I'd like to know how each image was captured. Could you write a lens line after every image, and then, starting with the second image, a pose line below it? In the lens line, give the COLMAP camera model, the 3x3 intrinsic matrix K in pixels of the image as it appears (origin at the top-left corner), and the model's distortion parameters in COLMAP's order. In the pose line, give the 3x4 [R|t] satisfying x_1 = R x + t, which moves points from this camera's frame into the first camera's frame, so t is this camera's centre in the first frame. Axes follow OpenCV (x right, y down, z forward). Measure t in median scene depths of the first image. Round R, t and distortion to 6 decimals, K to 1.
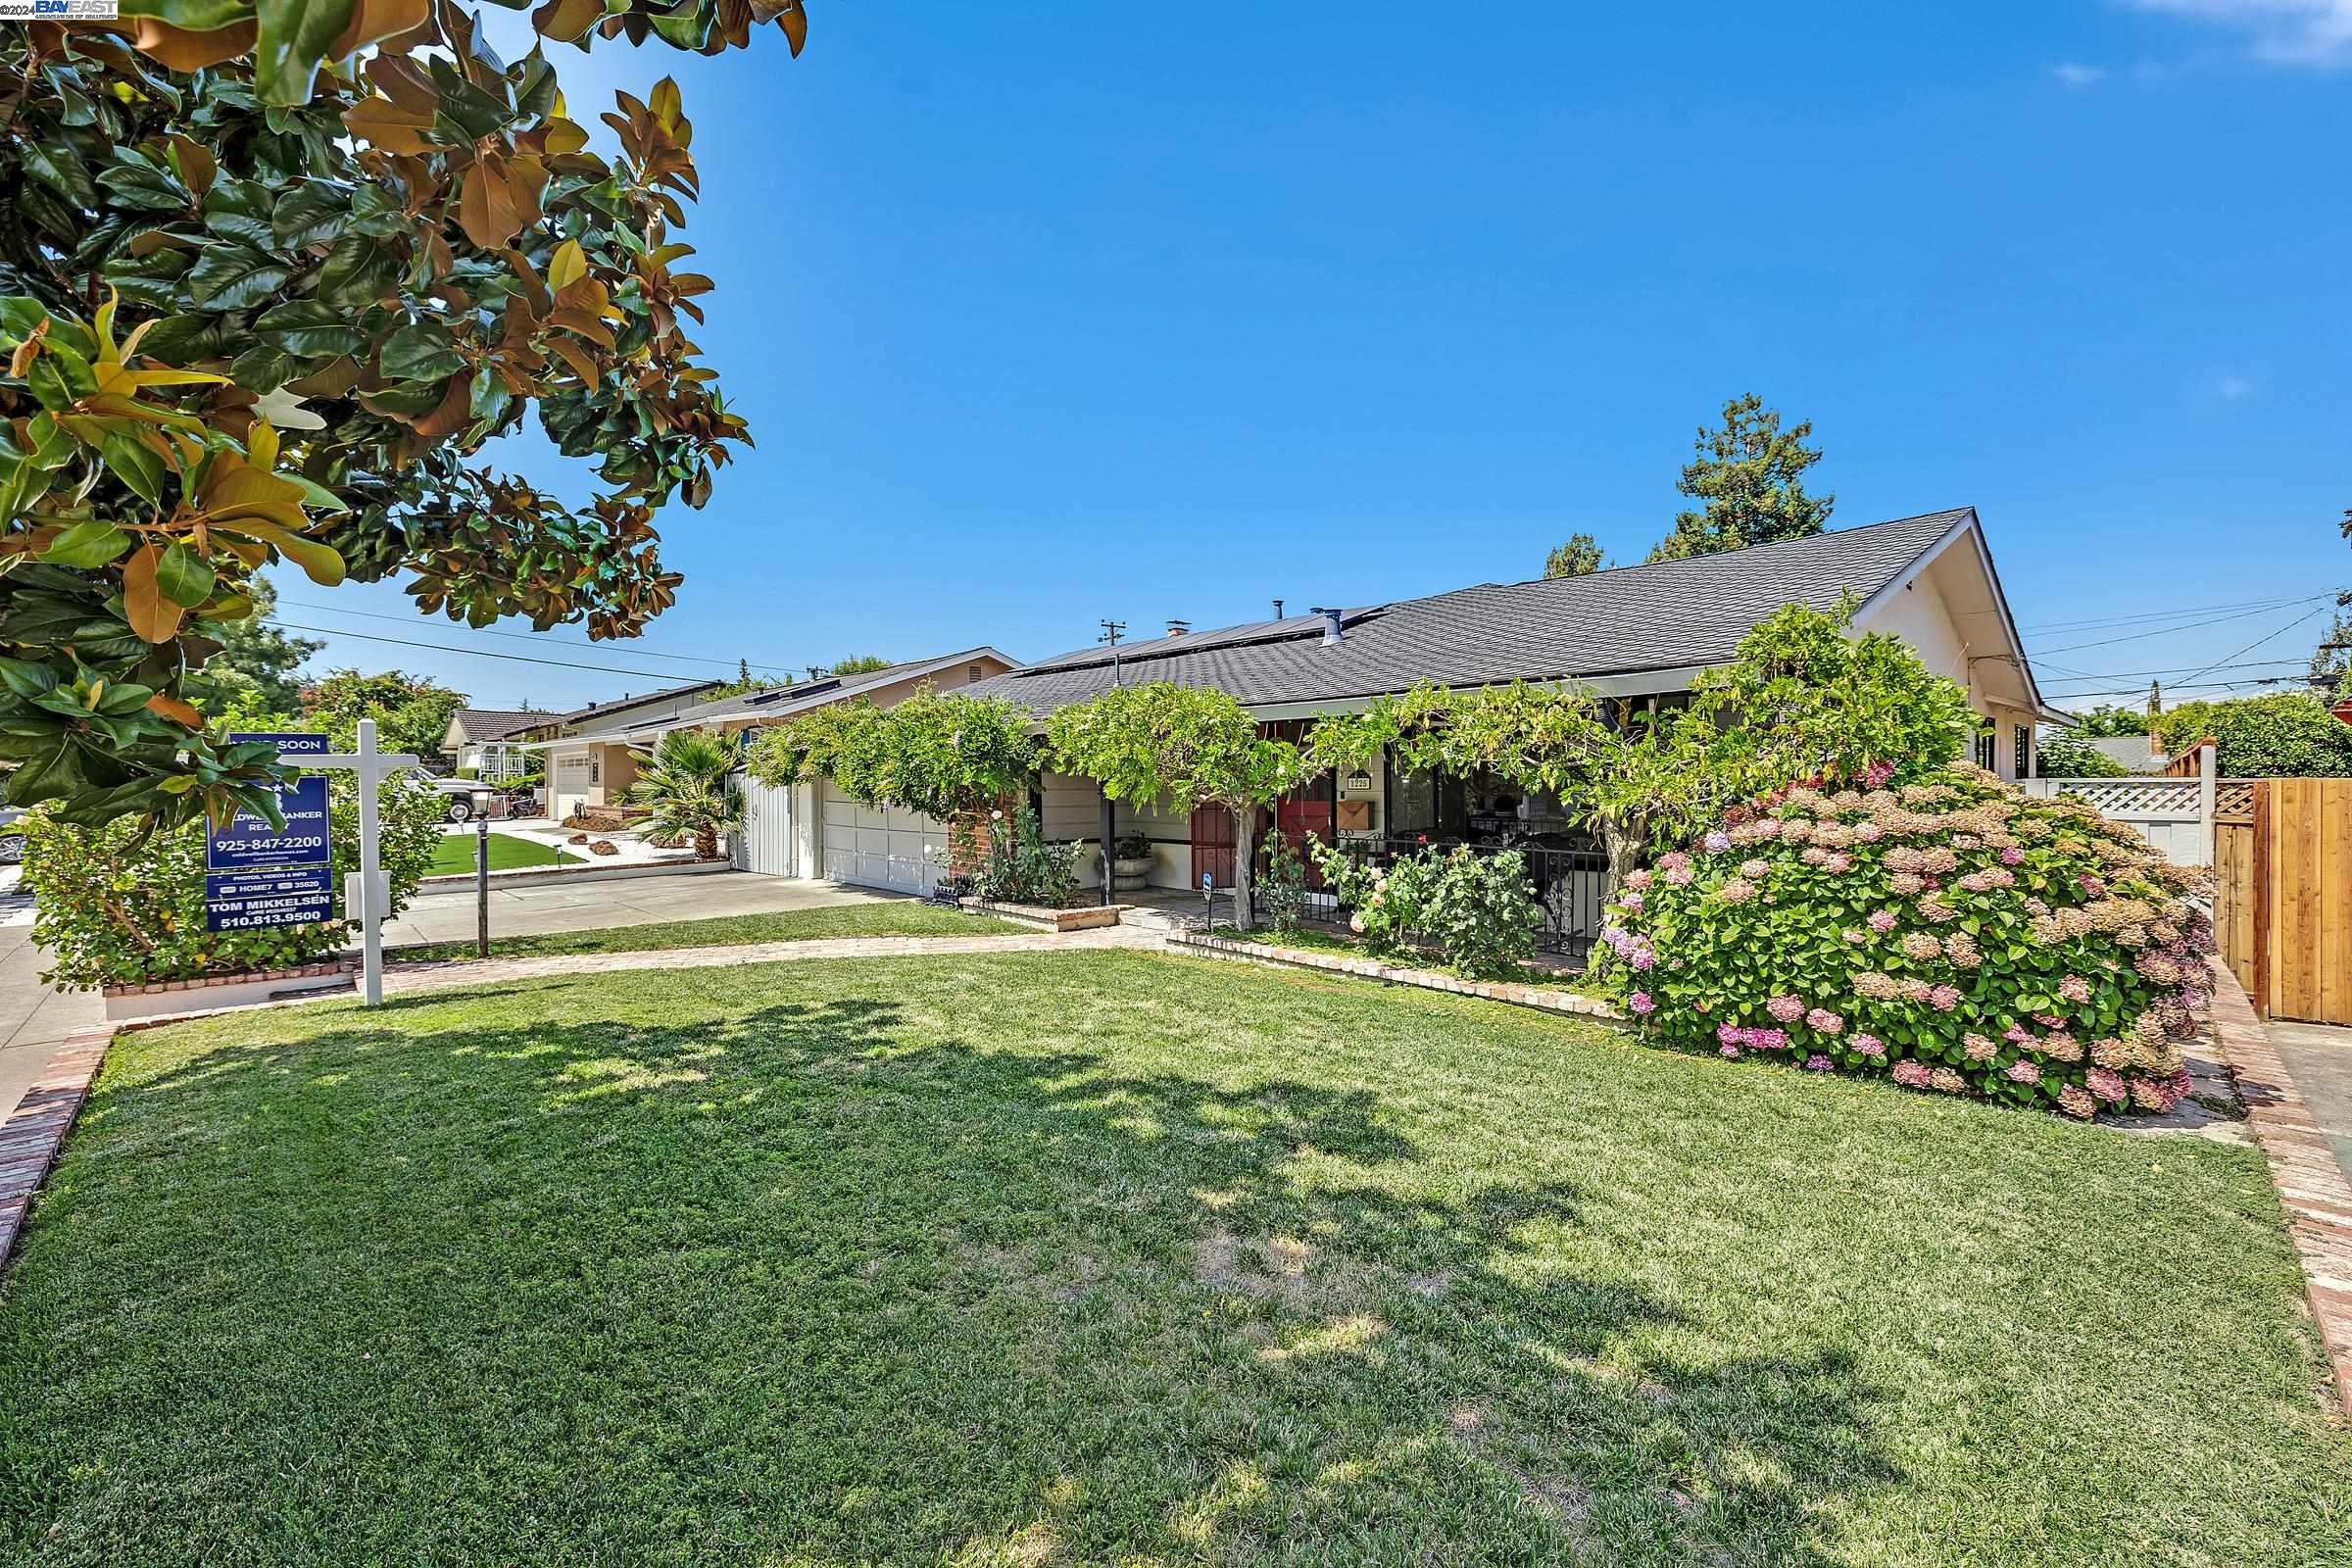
lens RADIAL K [[985.7, 0, 1180.6], [0, 985.7, 787.8], [0, 0, 1]] dist [0.001086, -0.000459]
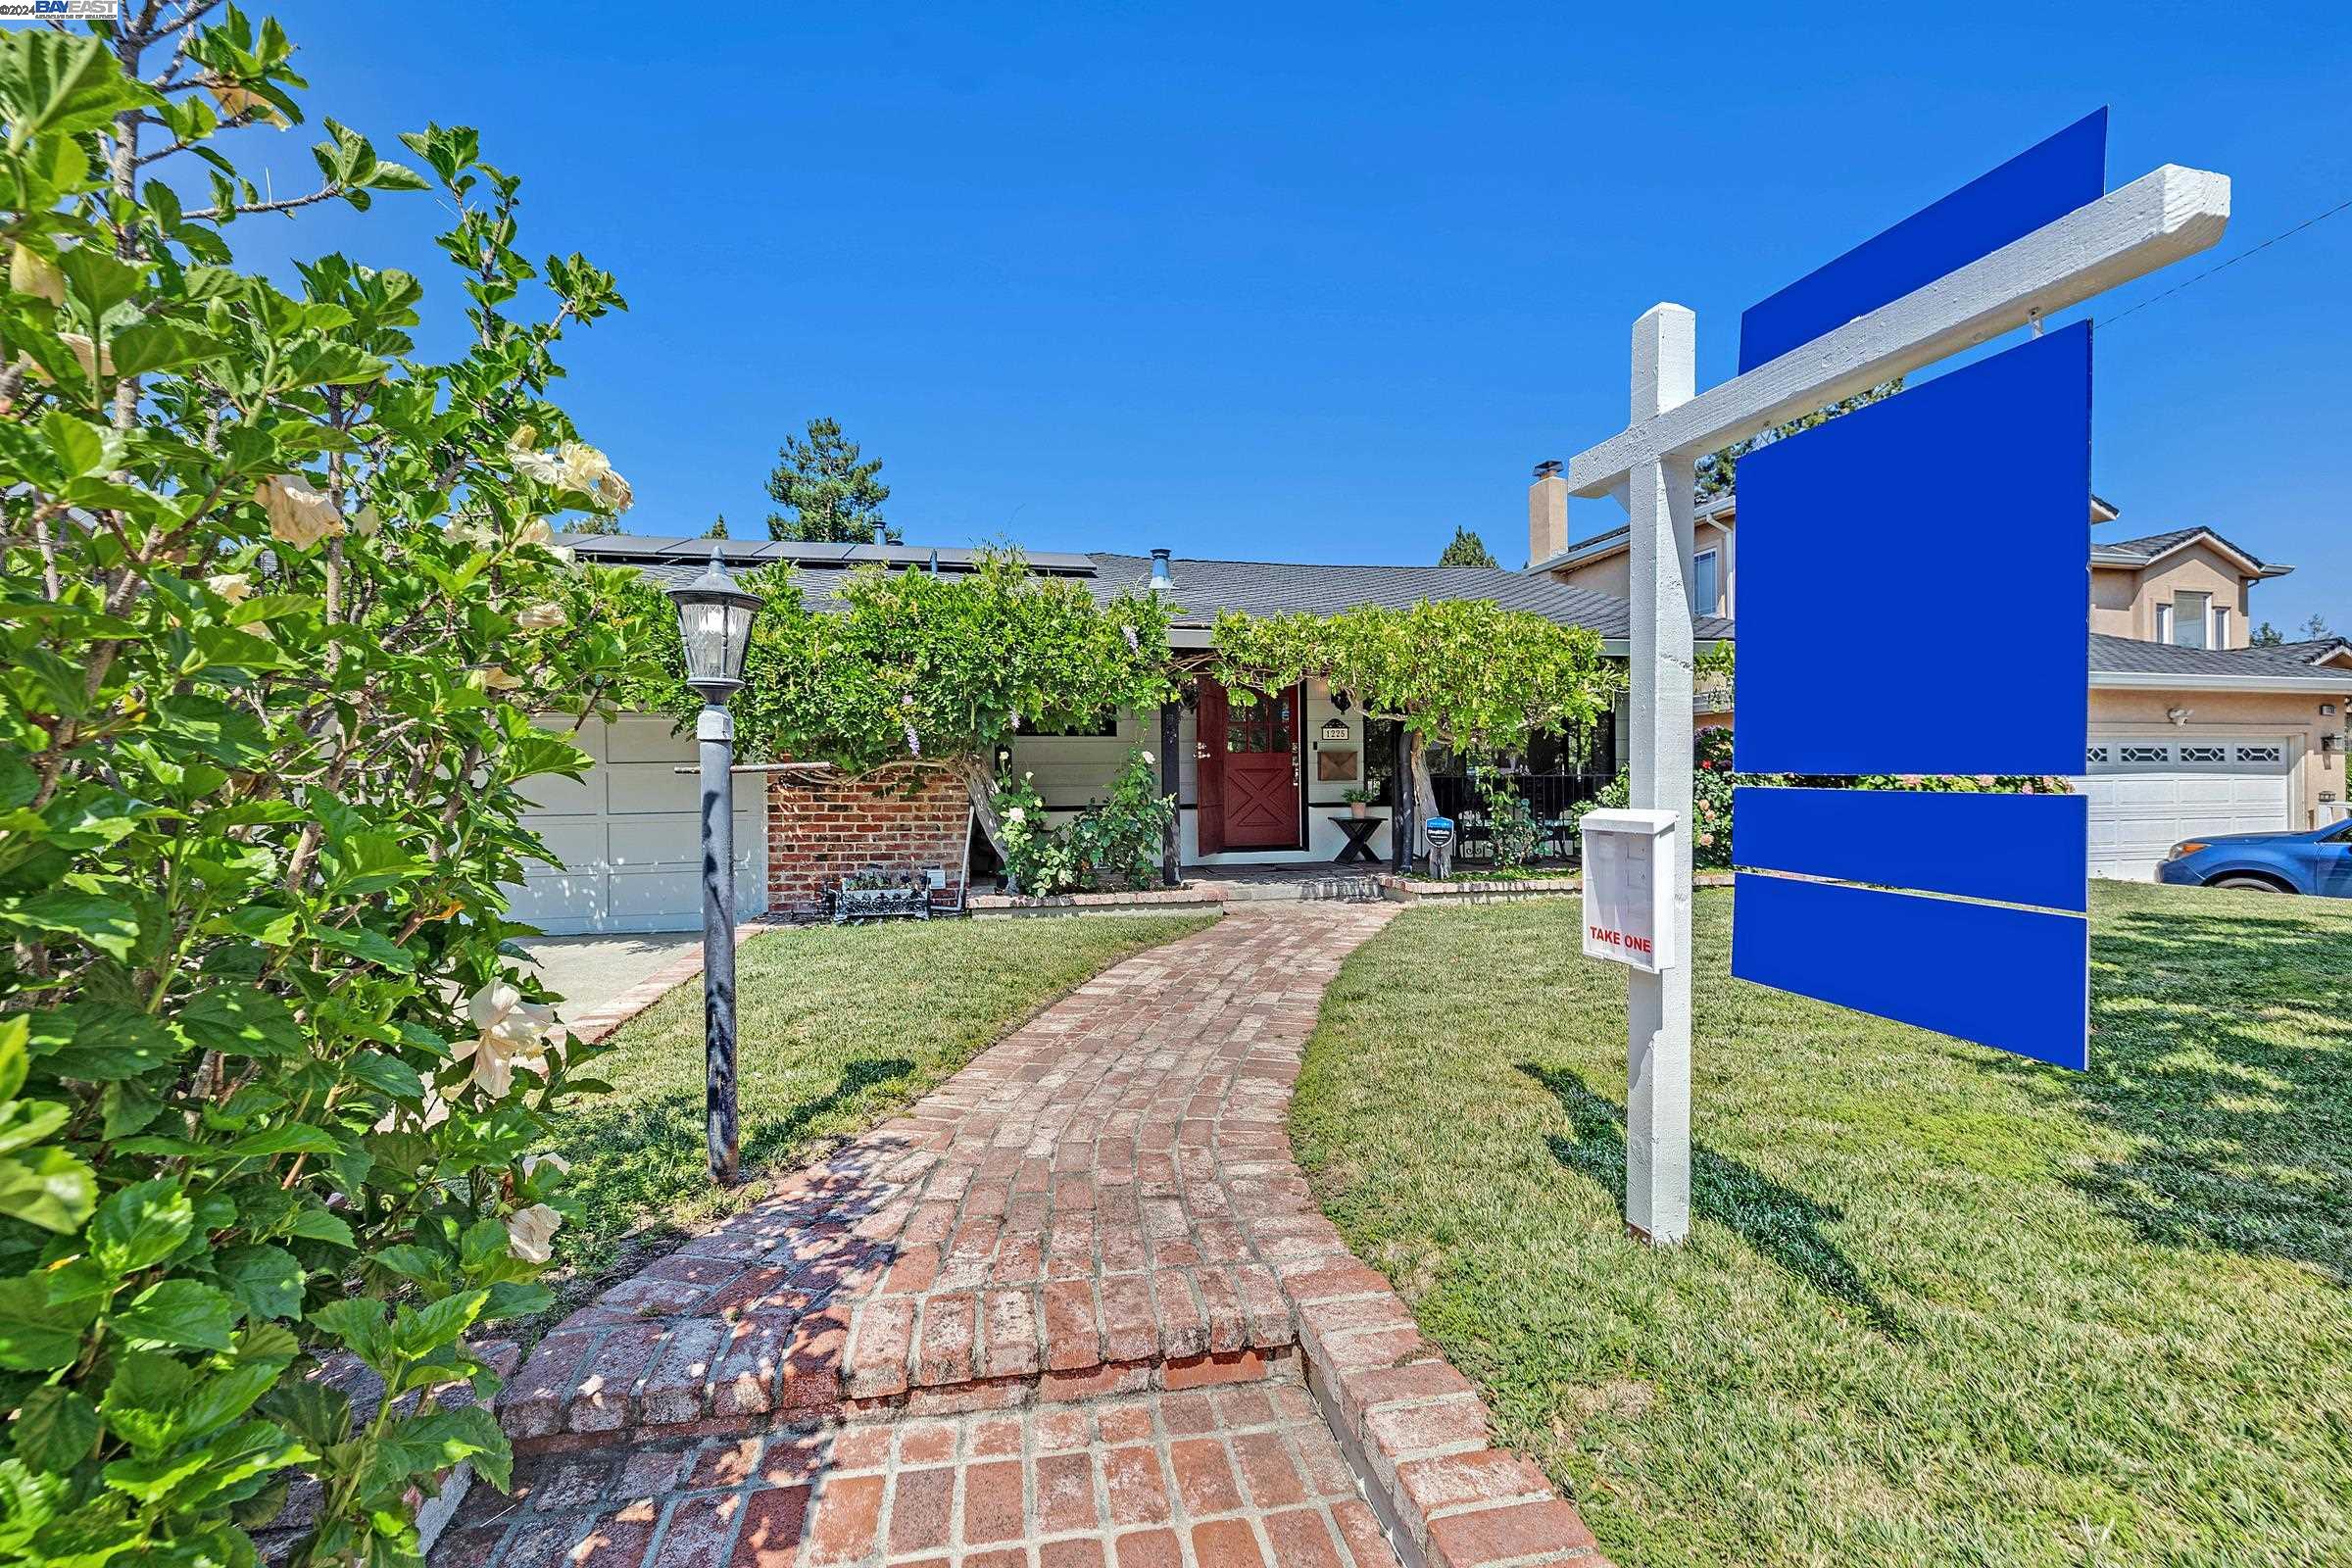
lens RADIAL K [[985.7, 0, 1180.6], [0, 985.7, 787.8], [0, 0, 1]] dist [0.001086, -0.000459]
pose [[0.529242, -0.007094, 0.848441, -0.733890], [0.015140, 0.999885, -0.001083, 0.048415], [-0.848336, 0.013419, 0.529288, 0.607220]]
